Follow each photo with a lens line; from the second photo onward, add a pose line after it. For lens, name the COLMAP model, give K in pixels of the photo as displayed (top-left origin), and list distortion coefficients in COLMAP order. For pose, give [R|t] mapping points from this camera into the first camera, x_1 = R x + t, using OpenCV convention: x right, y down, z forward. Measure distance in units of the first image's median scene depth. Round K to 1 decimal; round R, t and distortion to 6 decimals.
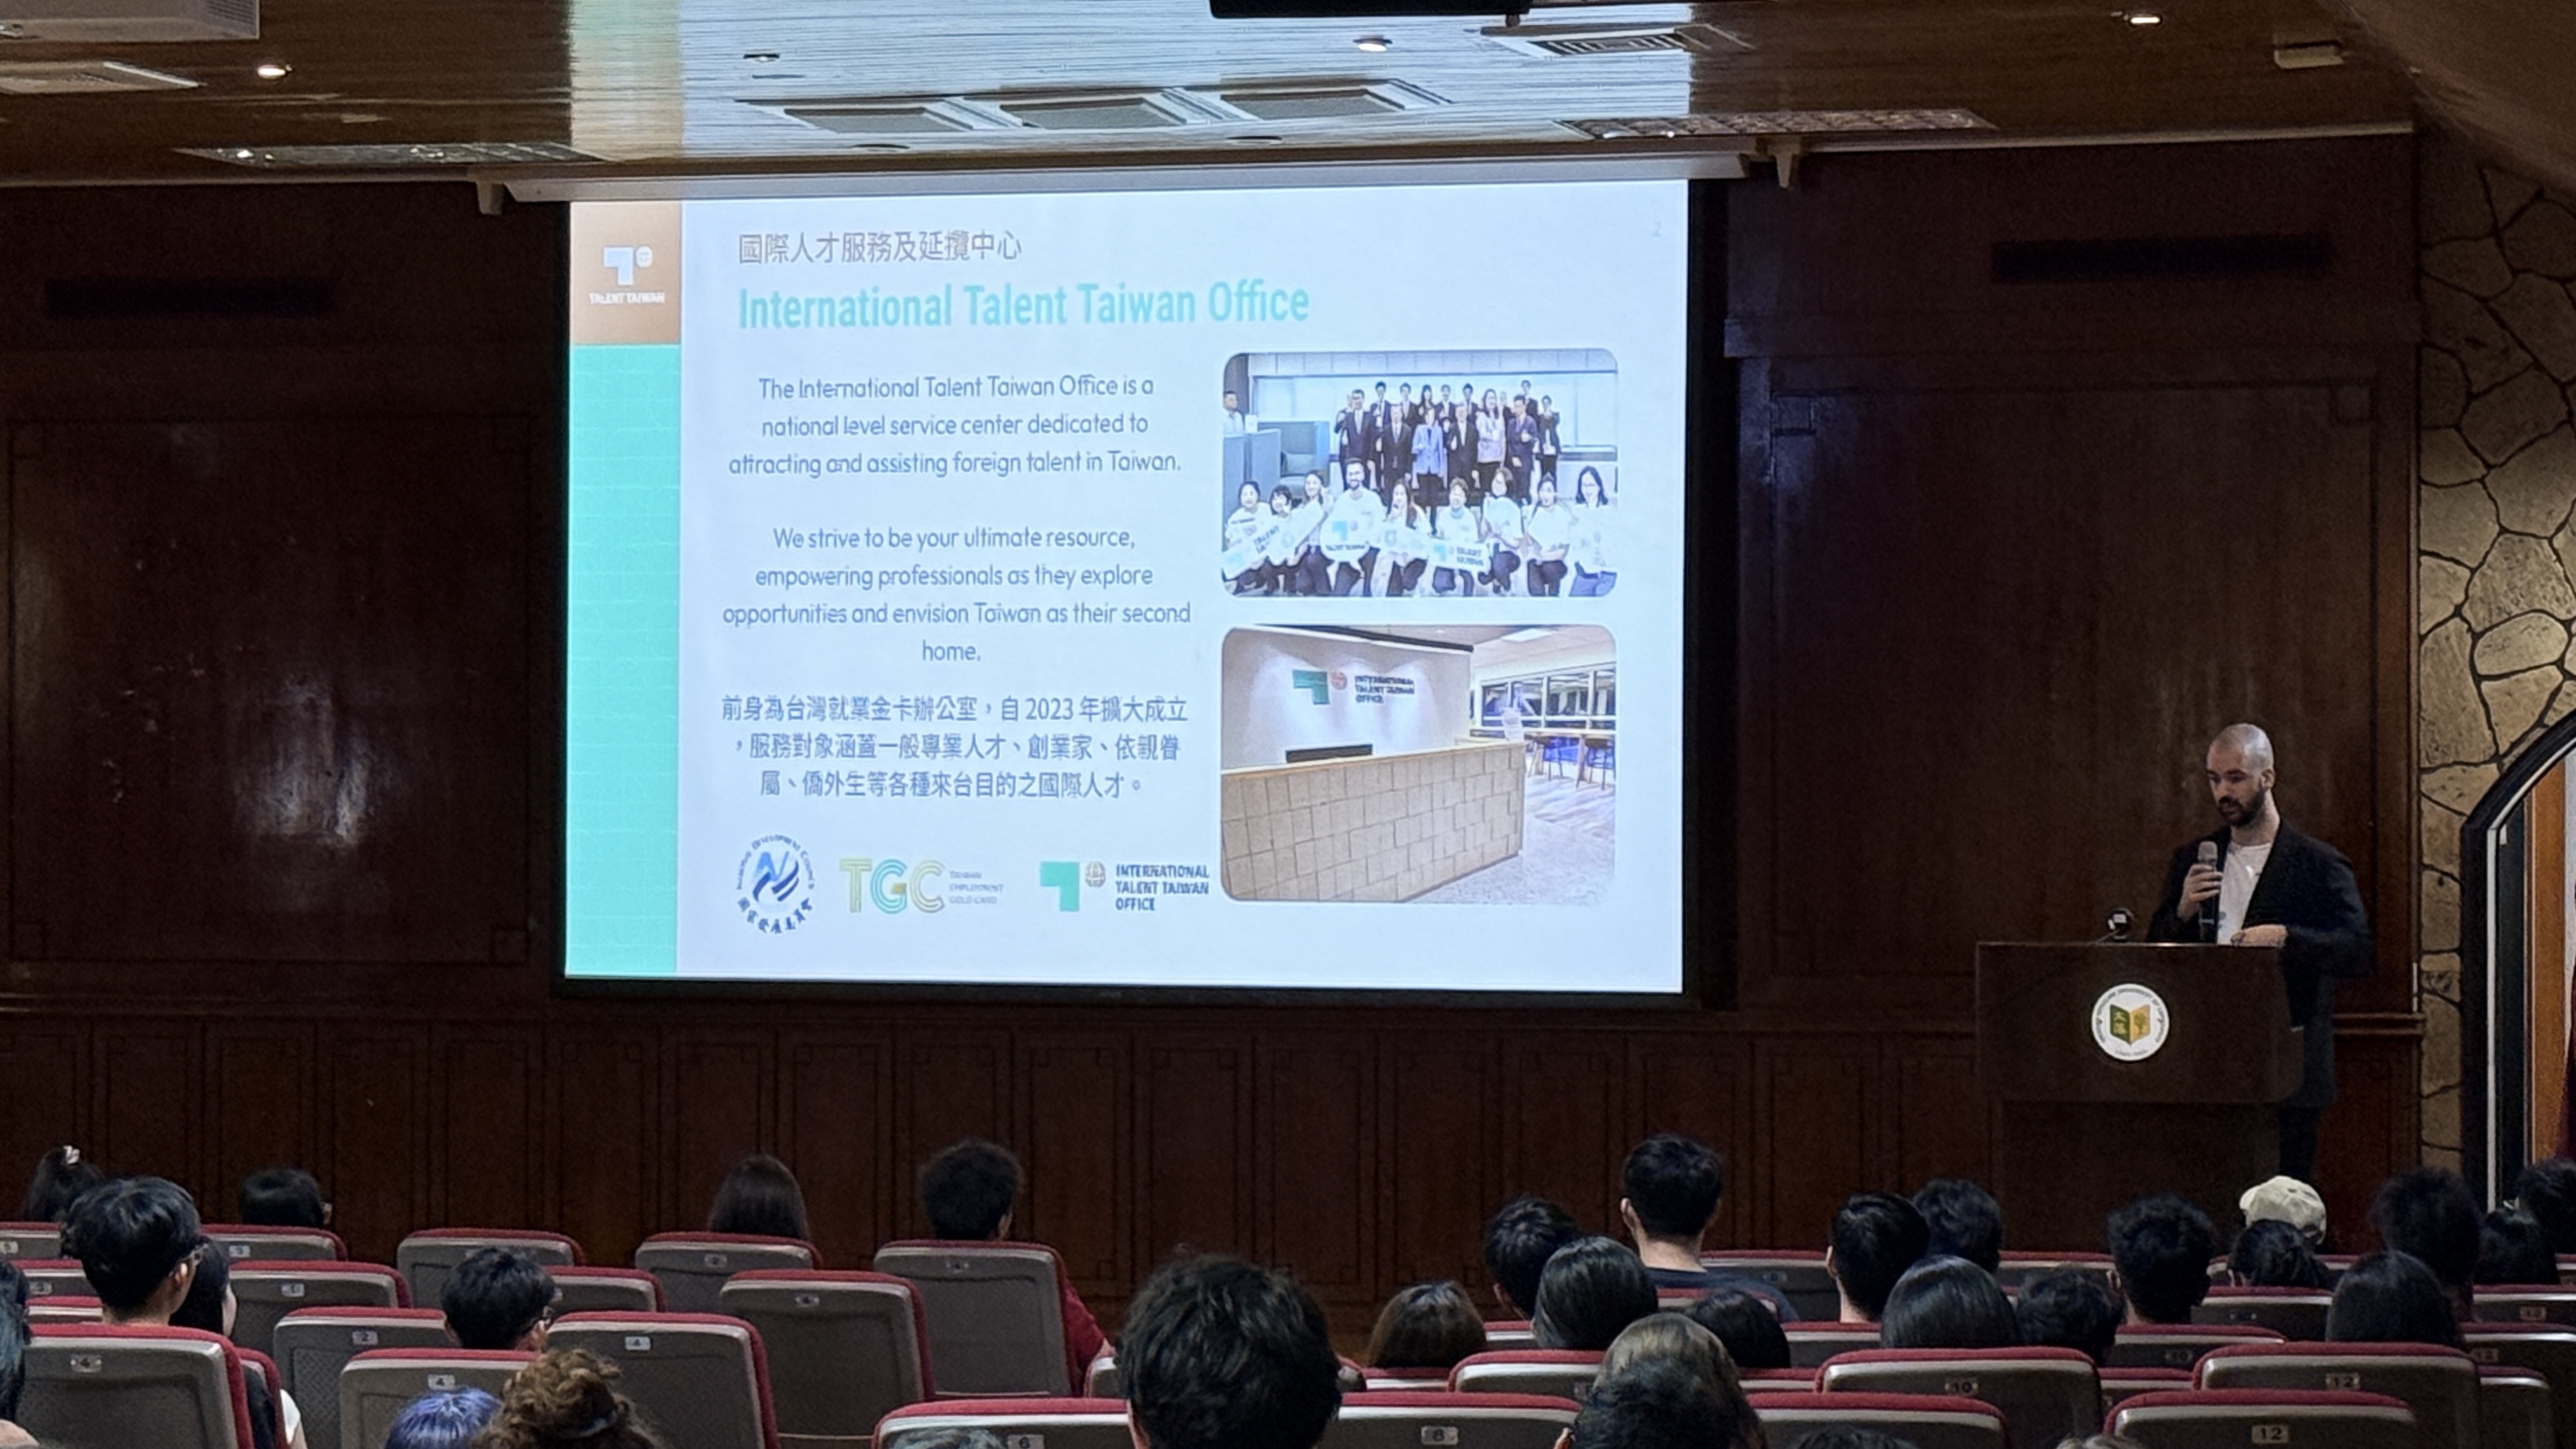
lens RADIAL K [[6333.3, 0, 1287.6], [0, 6333.3, 724.4], [0, 0, 1]] dist [-0.065868, 0.000000]
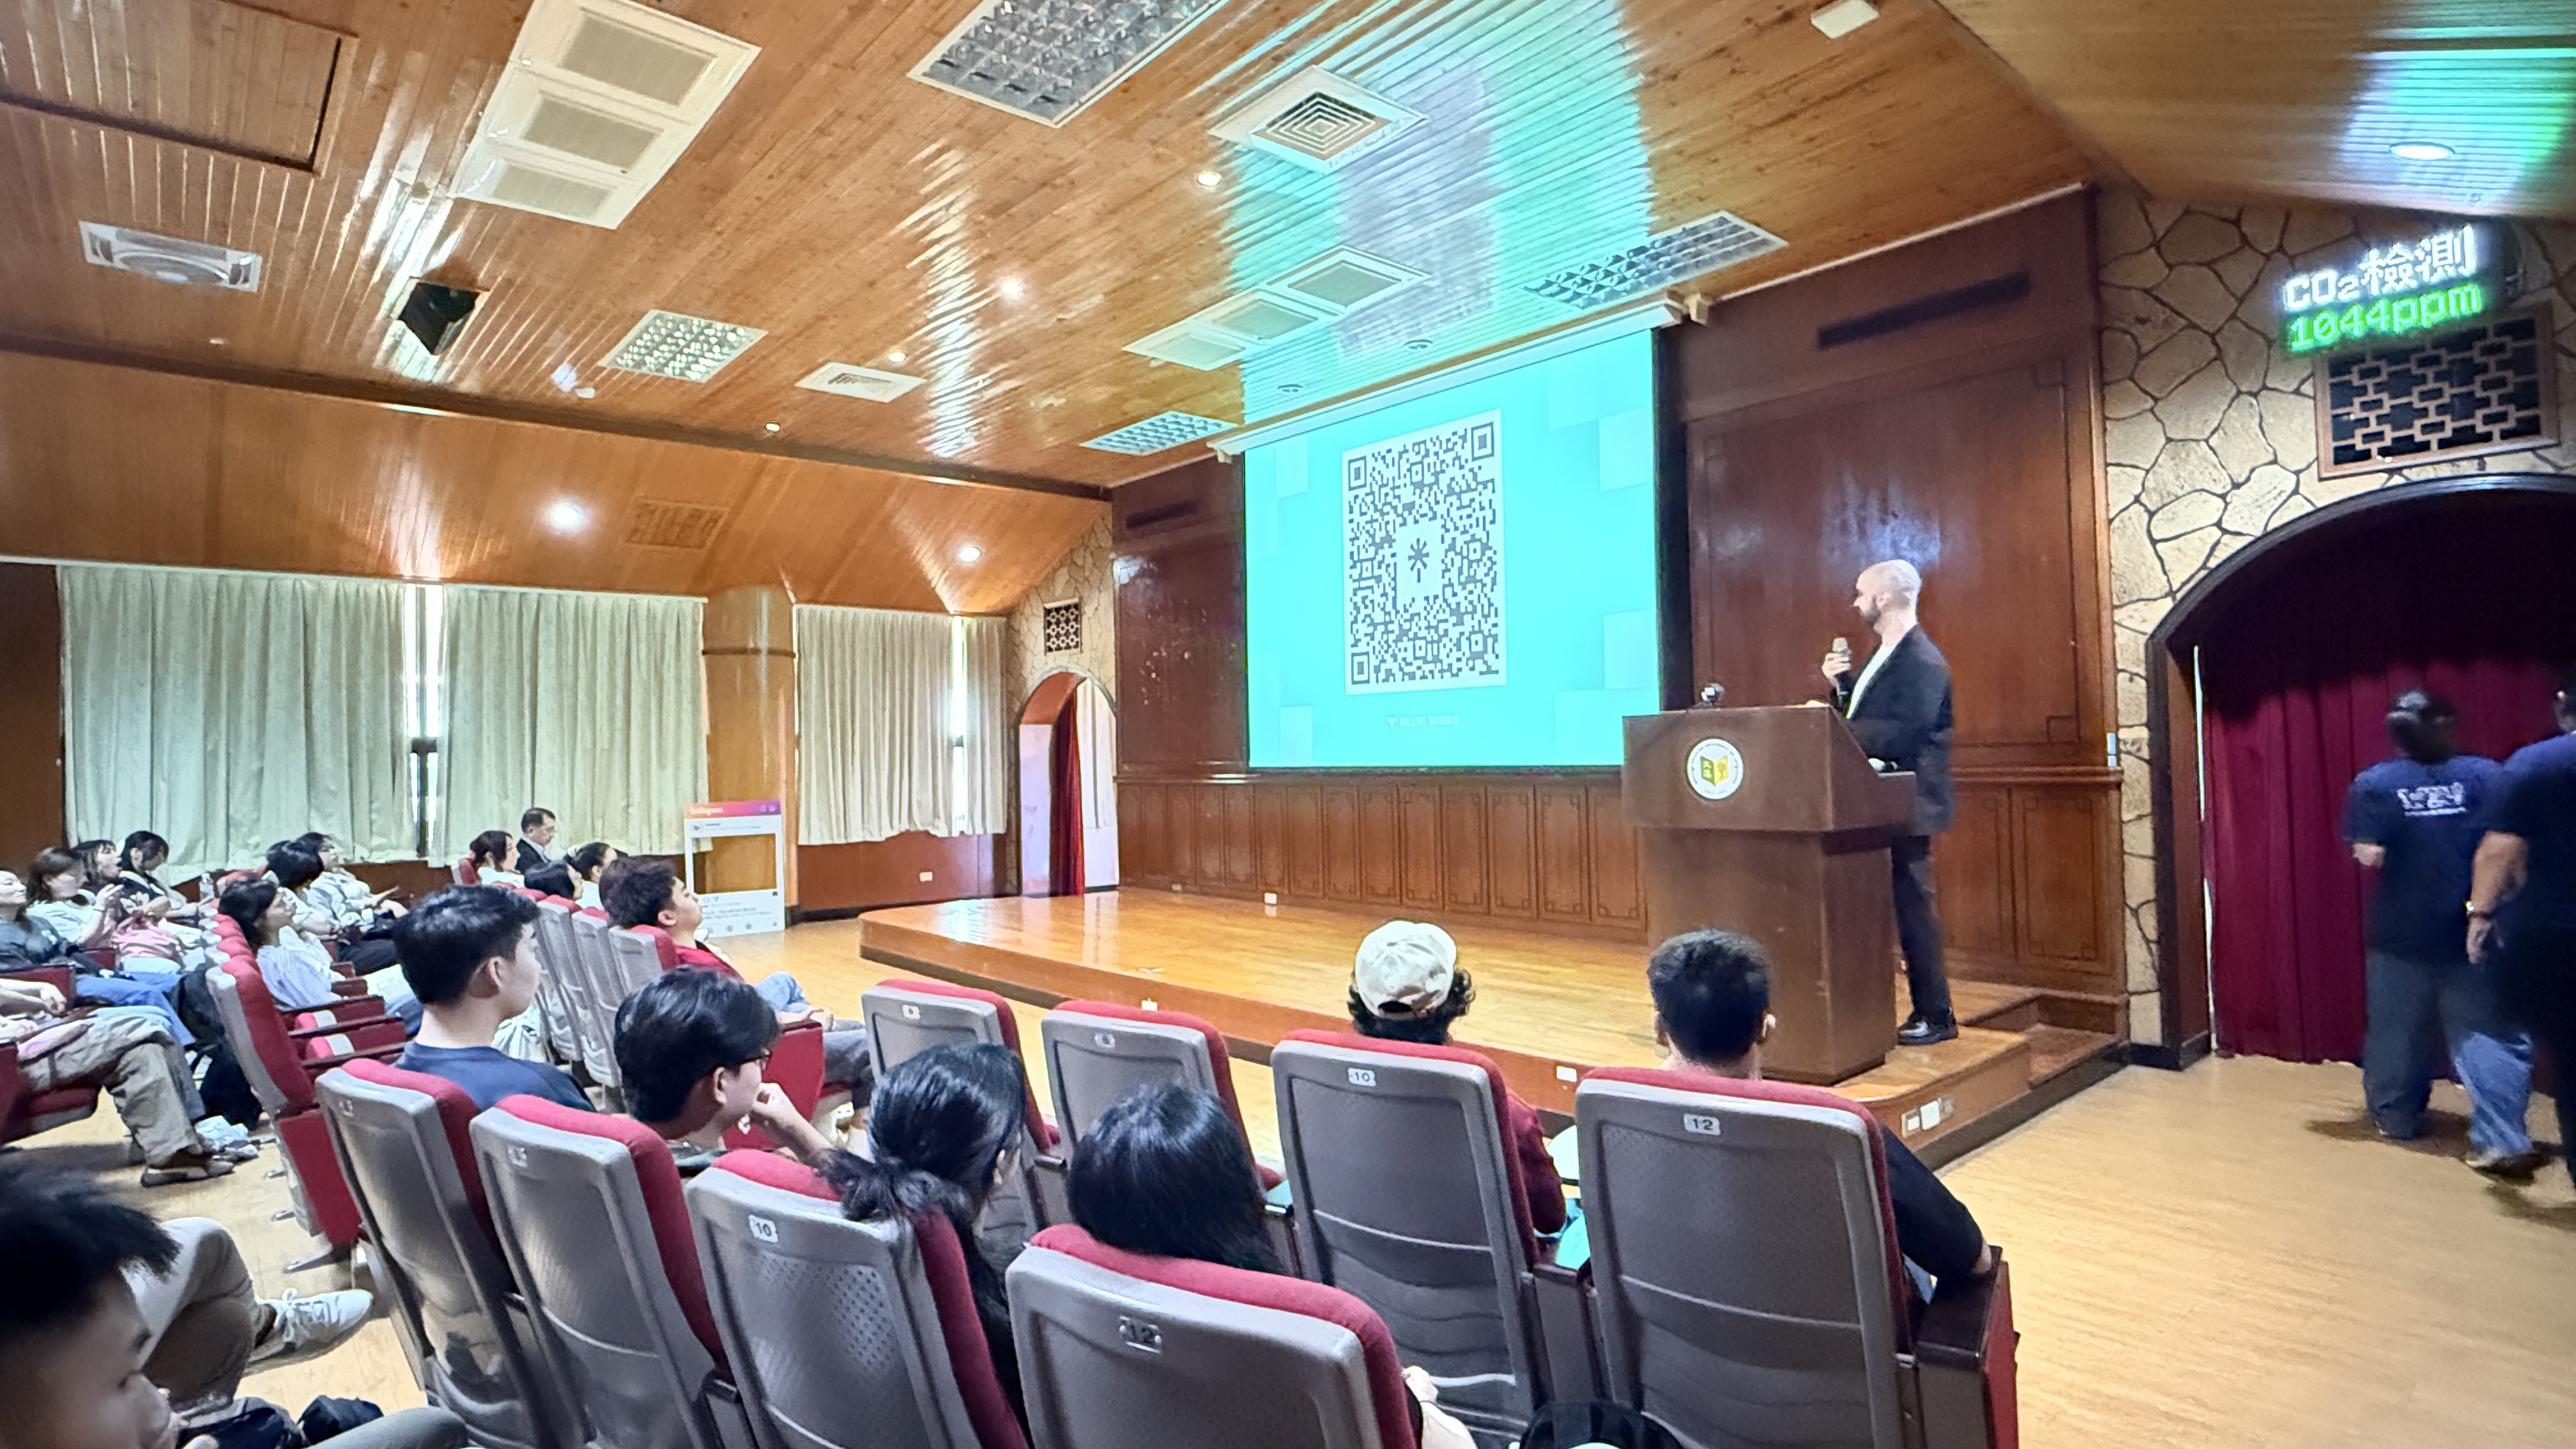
lens RADIAL K [[1303.7, 0, 1292.7], [0, 1303.7, 713.4], [0, 0, 1]] dist [-0.004335, -0.000331]
pose [[0.832266, -0.038930, -0.553007, 0.187559], [0.030380, 0.999235, -0.024621, 0.034596], [0.553543, 0.003691, 0.832813, 0.631850]]
